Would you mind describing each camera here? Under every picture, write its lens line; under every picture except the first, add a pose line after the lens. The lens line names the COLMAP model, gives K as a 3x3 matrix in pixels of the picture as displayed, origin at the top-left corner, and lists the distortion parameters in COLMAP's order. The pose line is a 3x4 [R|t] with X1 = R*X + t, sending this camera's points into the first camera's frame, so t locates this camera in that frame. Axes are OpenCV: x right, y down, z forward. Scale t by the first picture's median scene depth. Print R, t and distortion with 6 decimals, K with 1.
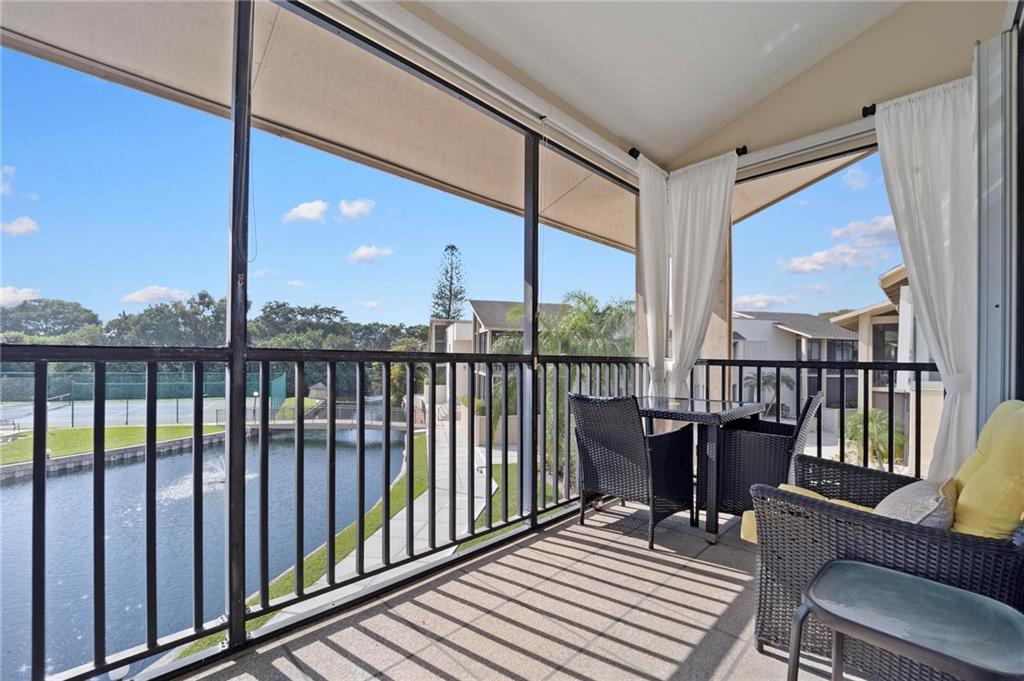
lens RADIAL K [[424.9, 0, 505.5], [0, 424.9, 348.4], [0, 0, 1]] dist [-0.002033, -0.010579]
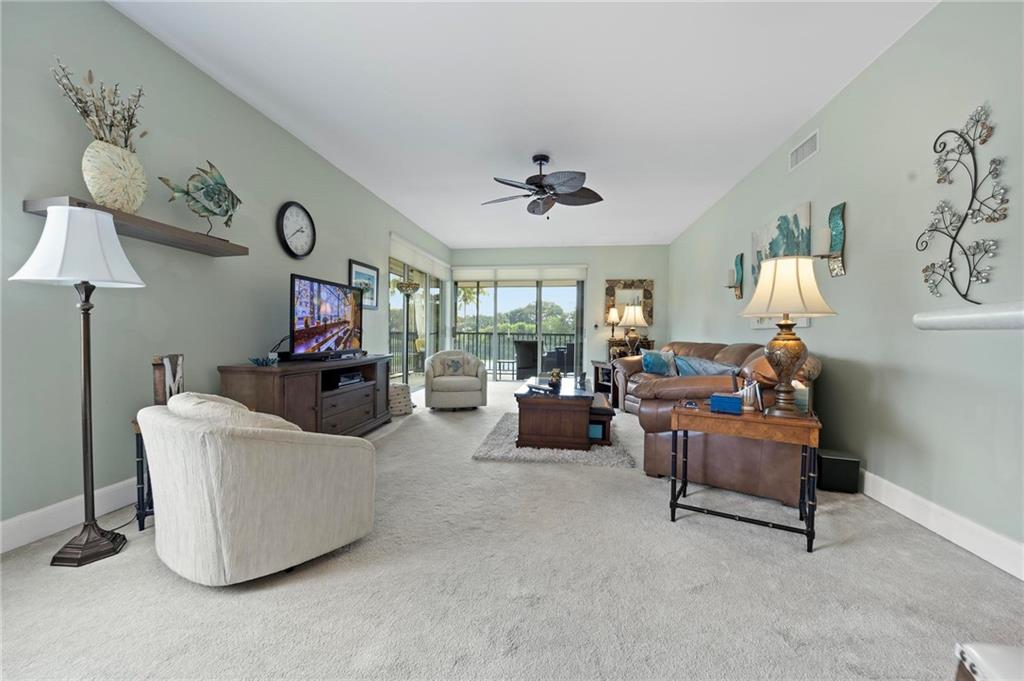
lens RADIAL K [[410.0, 0, 509.6], [0, 410.0, 340.1], [0, 0, 1]] dist [-0.007317, -0.007059]
pose [[0.608410, 0.006060, -0.793600, 2.480892], [0.014271, 0.999726, 0.018574, 0.004339], [0.793494, -0.022626, 0.608157, -1.368814]]
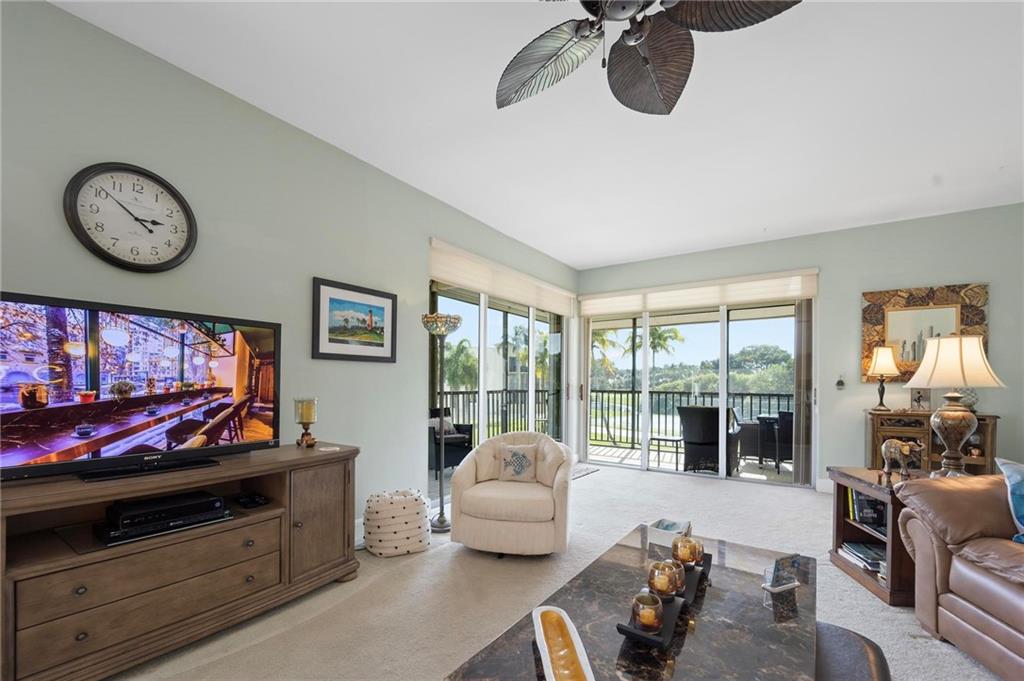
lens RADIAL K [[428.1, 0, 509.7], [0, 428.1, 381.3], [0, 0, 1]] dist [-0.002051, -0.008688]
pose [[0.197934, -0.015423, -0.980094, 1.926319], [0.015174, 0.999805, -0.012669, -0.032014], [0.980098, -0.012364, 0.198129, -0.714407]]
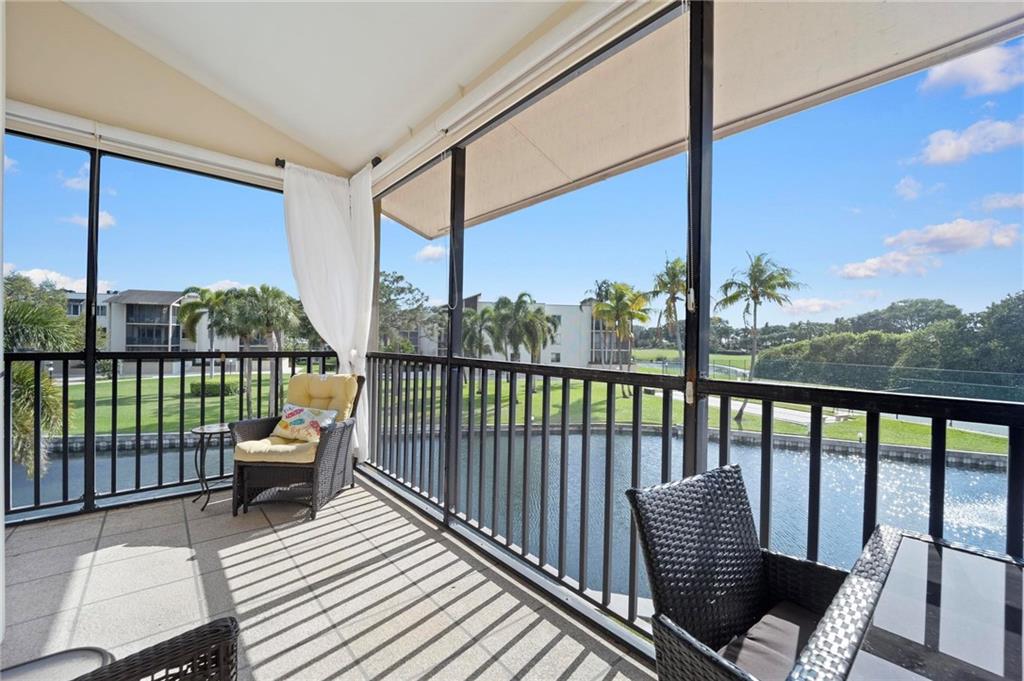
lens RADIAL K [[410.0, 0, 509.6], [0, 410.0, 340.1], [0, 0, 1]] dist [-0.007317, -0.007059]
pose [[-0.059568, -0.014574, -0.998118, 0.473314], [0.004632, 0.999879, -0.014877, -0.022260], [0.998213, -0.005509, -0.059493, 0.596124]]
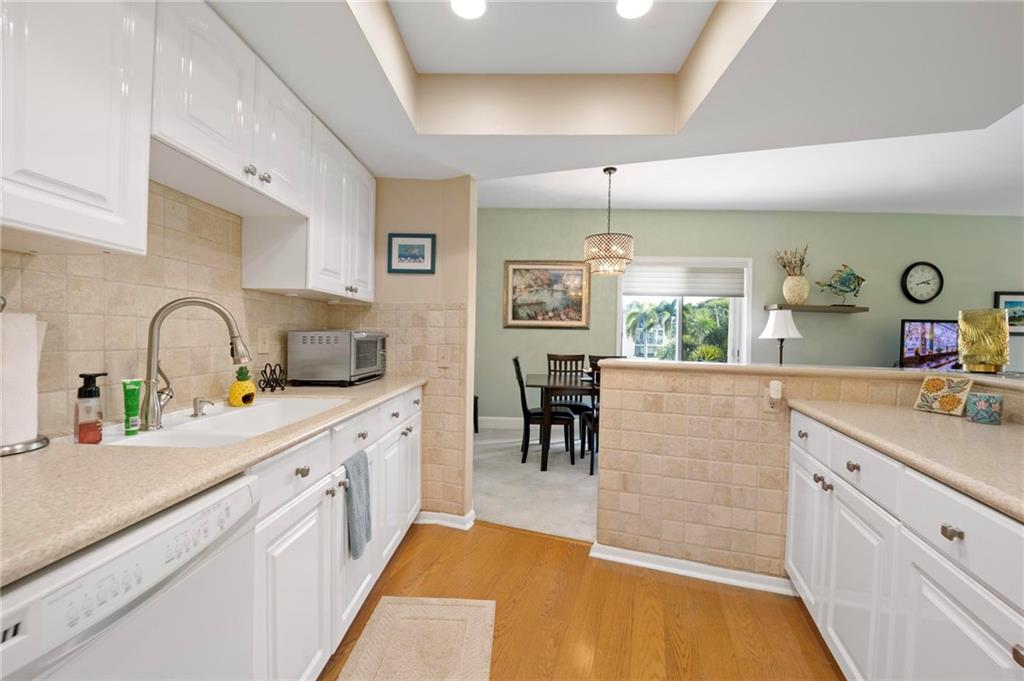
lens RADIAL K [[419.9, 0, 514.8], [0, 419.9, 334.6], [0, 0, 1]] dist [-0.013622, -0.000507]
pose [[-0.712518, -0.025251, -0.701199, 3.406192], [-0.015835, 0.999676, -0.019908, -0.037244], [0.701475, -0.003081, -0.712687, -1.100619]]
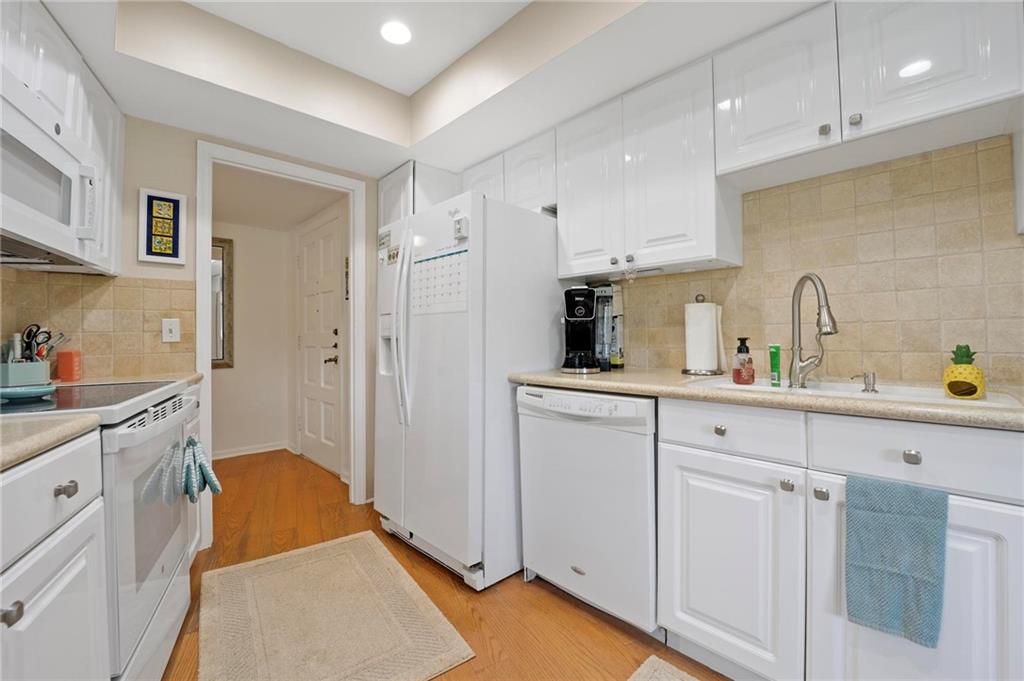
lens RADIAL K [[428.8, 0, 518.5], [0, 428.8, 335.2], [0, 0, 1]] dist [-0.017057, -0.000161]
pose [[-0.005718, -0.006046, 0.999965, 2.883514], [-0.005901, 0.999965, 0.006012, -0.011262], [-0.999966, -0.005866, -0.005753, -1.301184]]
